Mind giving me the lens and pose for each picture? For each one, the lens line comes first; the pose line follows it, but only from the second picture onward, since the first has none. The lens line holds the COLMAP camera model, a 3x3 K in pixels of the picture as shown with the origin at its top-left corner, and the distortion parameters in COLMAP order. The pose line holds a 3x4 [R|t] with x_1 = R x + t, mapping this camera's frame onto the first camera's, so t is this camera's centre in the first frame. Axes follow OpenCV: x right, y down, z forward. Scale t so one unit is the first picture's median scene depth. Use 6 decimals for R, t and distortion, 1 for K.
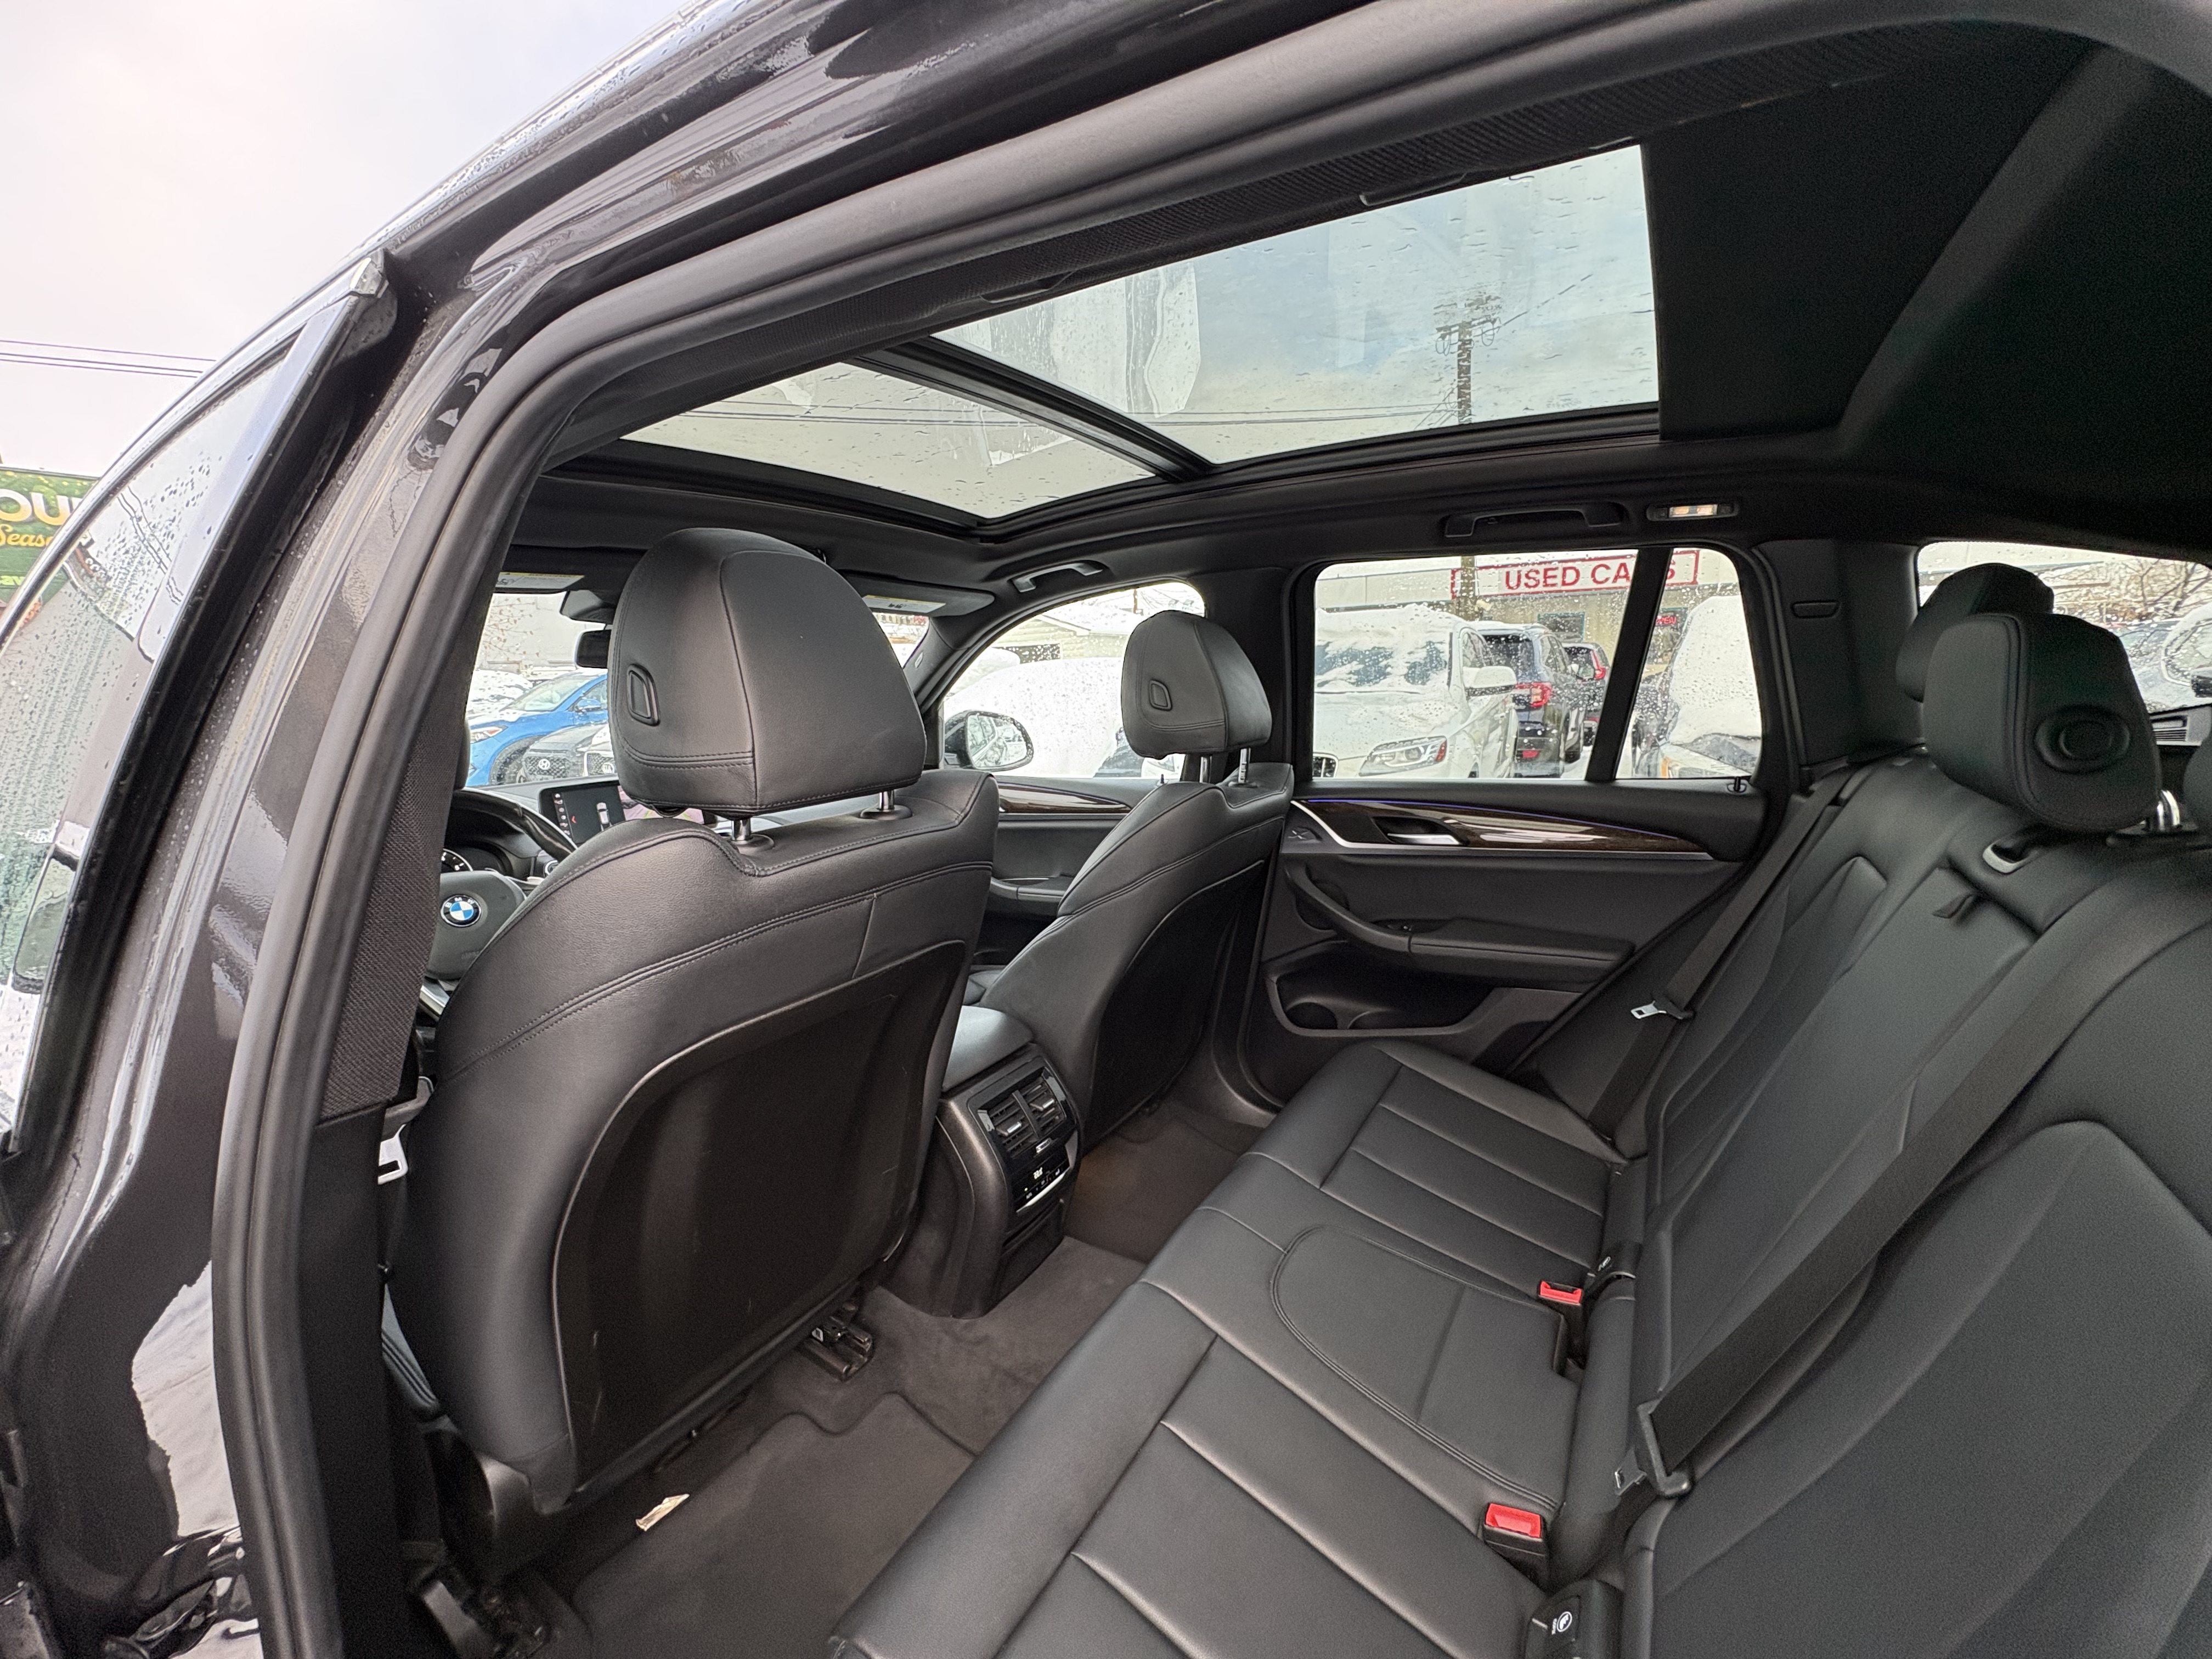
lens RADIAL K [[876.4, 0, 1106.0], [0, 876.4, 829.9], [0, 0, 1]] dist [-0.000344, -0.000182]
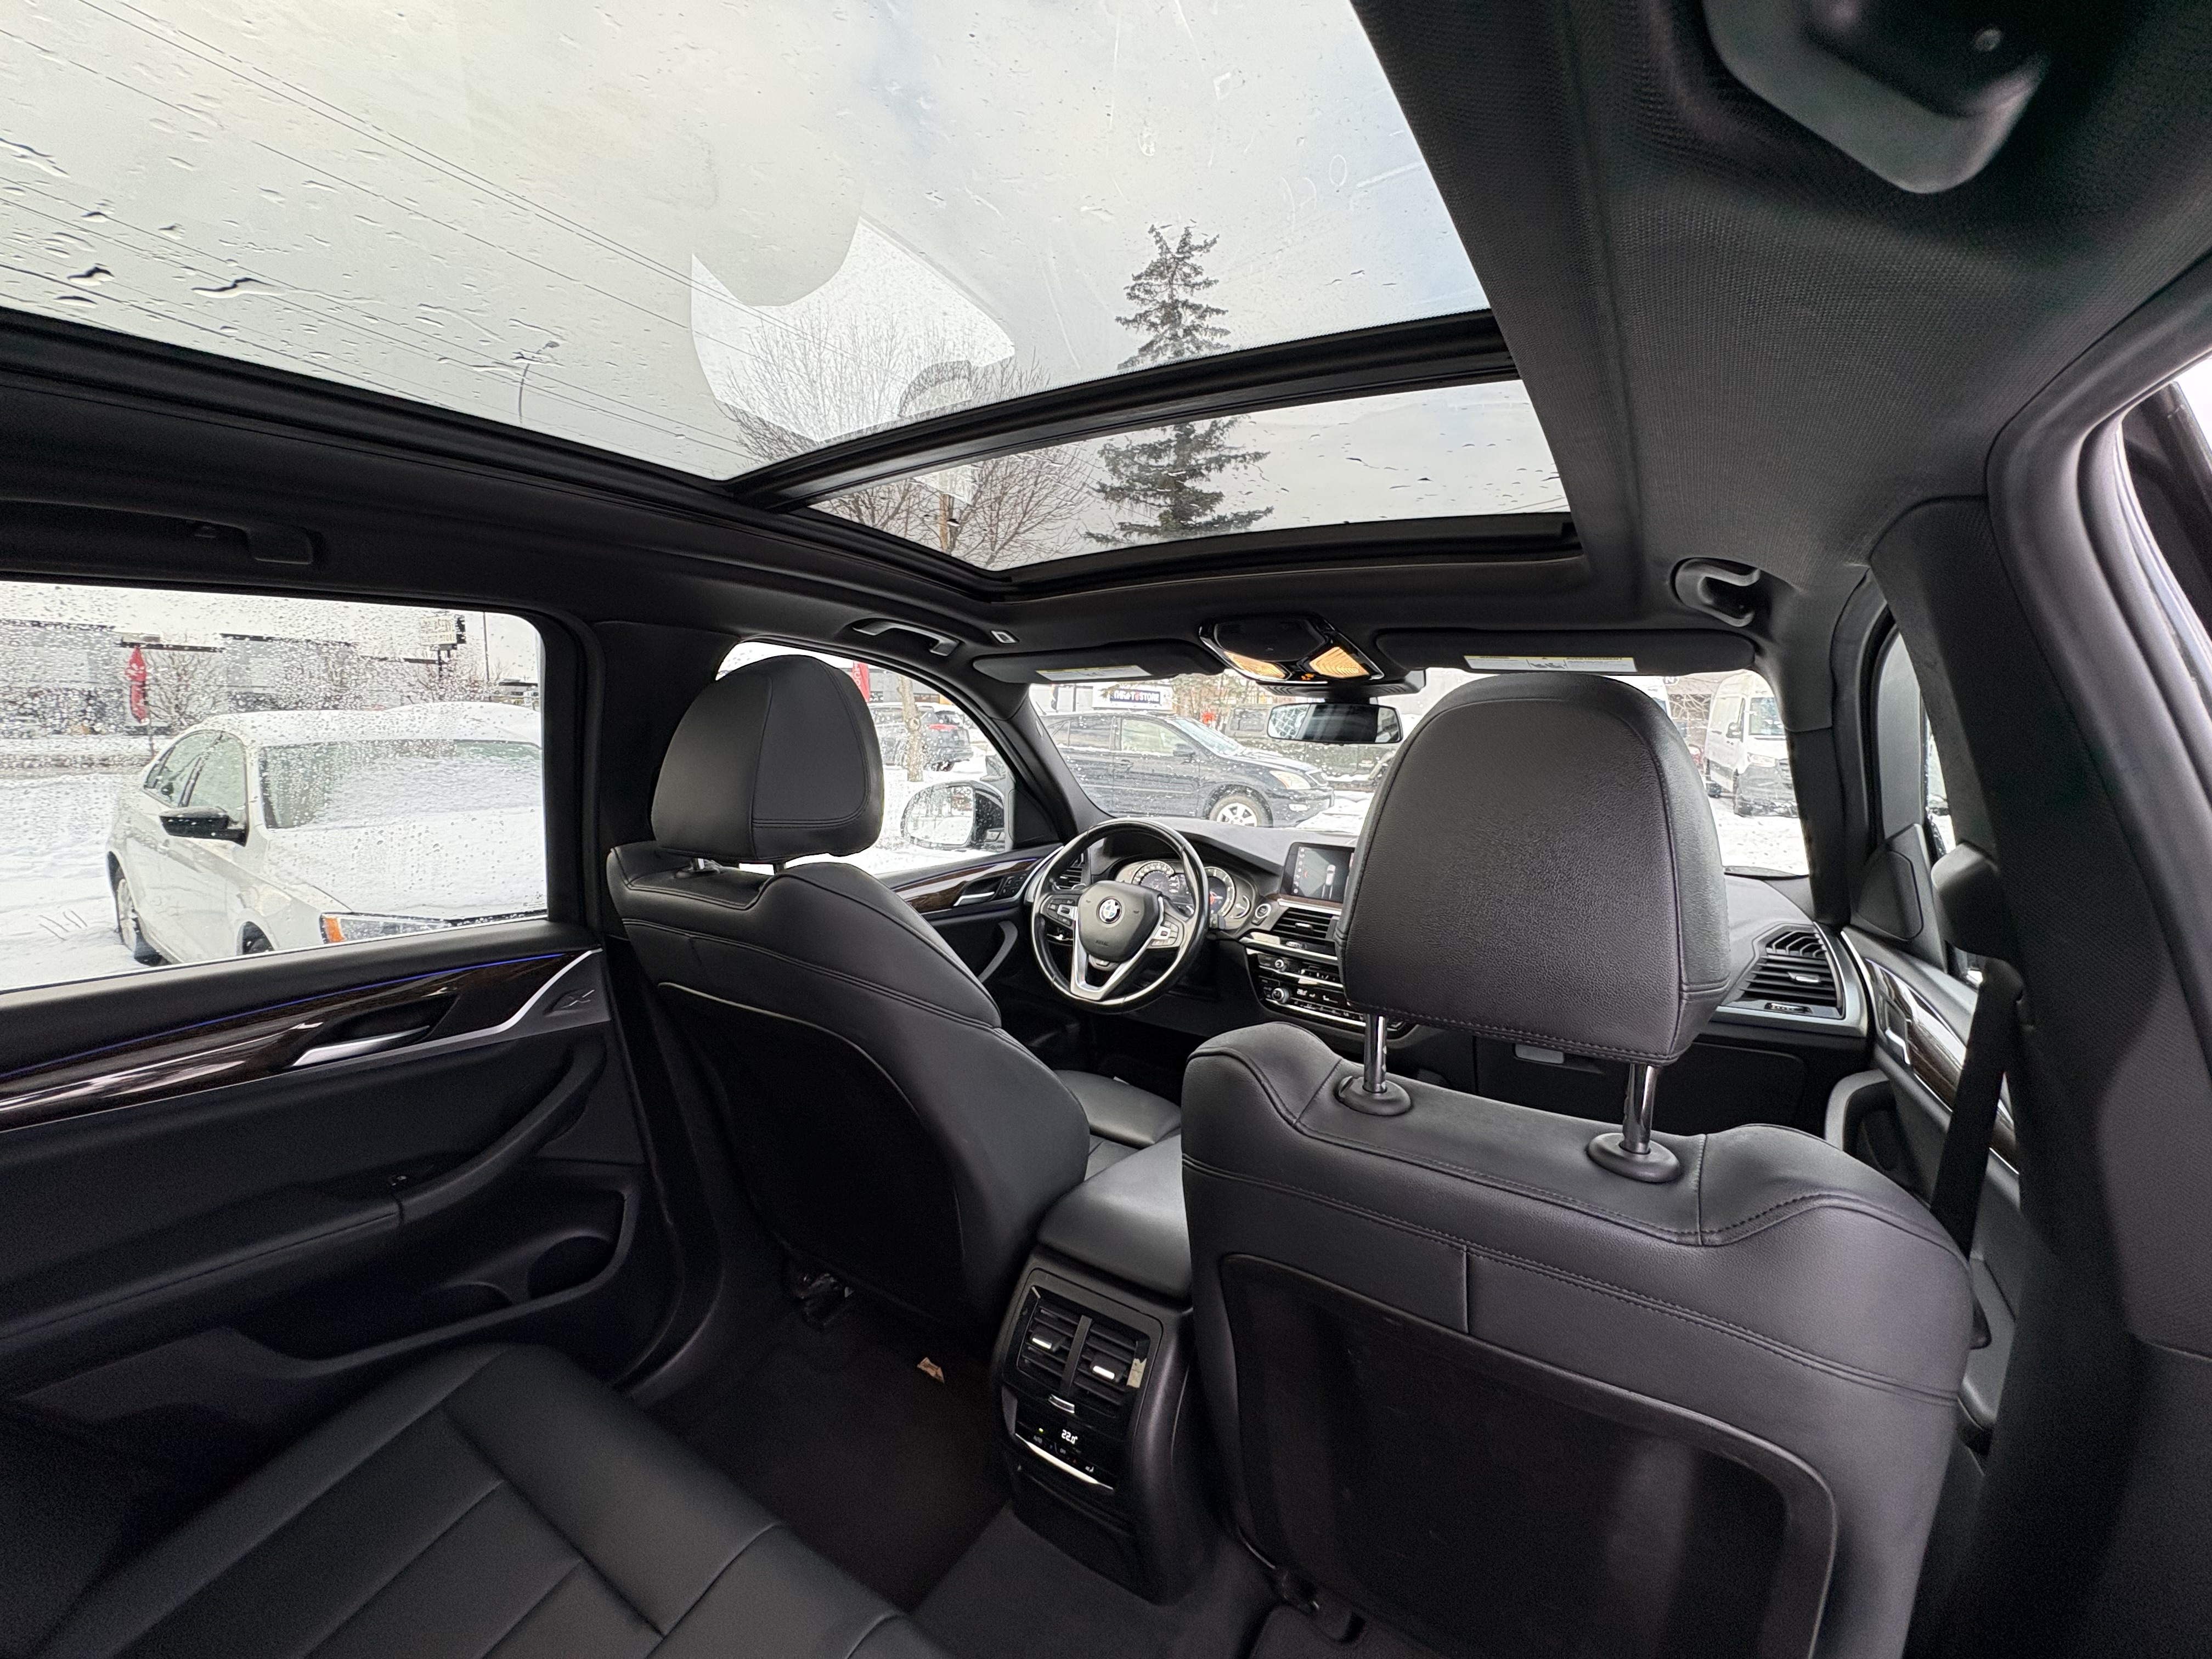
lens RADIAL K [[874.7, 0, 1104.5], [0, 874.7, 828.4], [0, 0, 1]] dist [0.000568, -0.000556]
pose [[-0.003793, 0.151917, -0.988386, 0.531478], [-0.191954, 0.969902, 0.149813, -0.211339], [0.981397, 0.190293, 0.025483, 0.838370]]
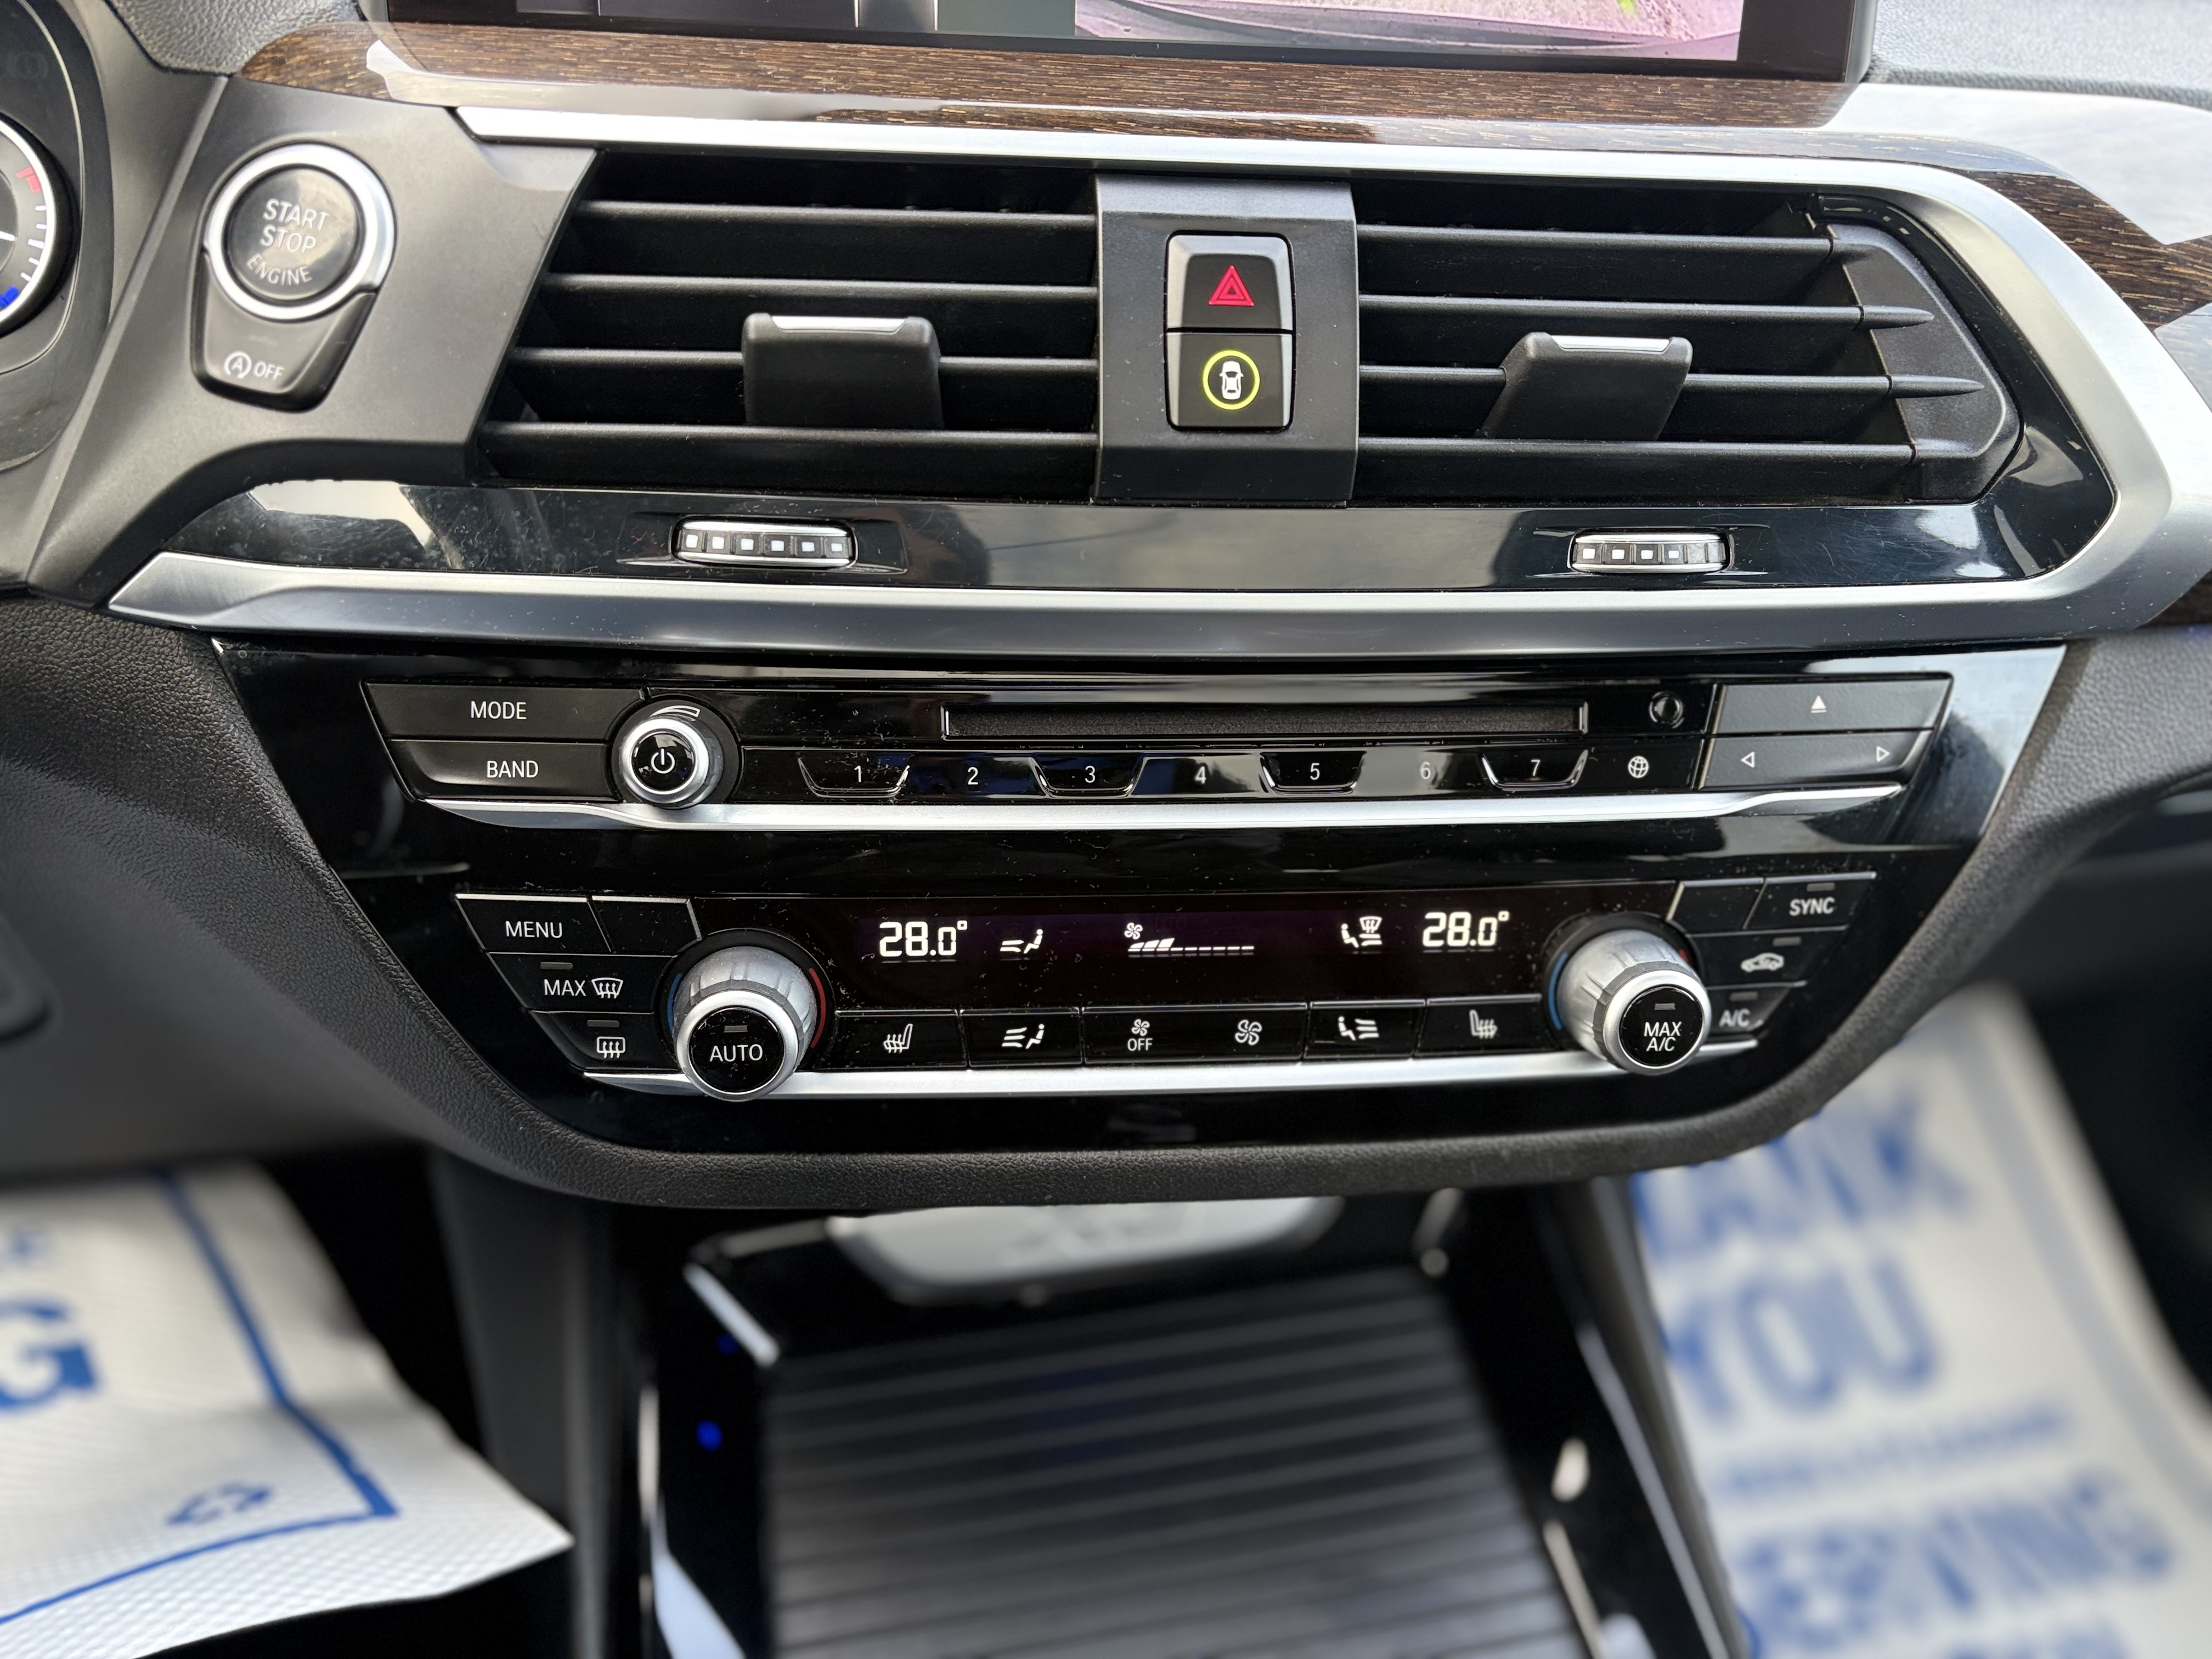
lens RADIAL K [[1692.6, 0, 1092.5], [0, 1692.6, 839.9], [0, 0, 1]] dist [0.028861, -0.048026]
pose [[0.714175, 0.429458, -0.552739, -0.465196], [-0.194897, 0.880440, 0.432251, 0.002310], [0.672287, -0.200976, 0.712488, 1.011216]]
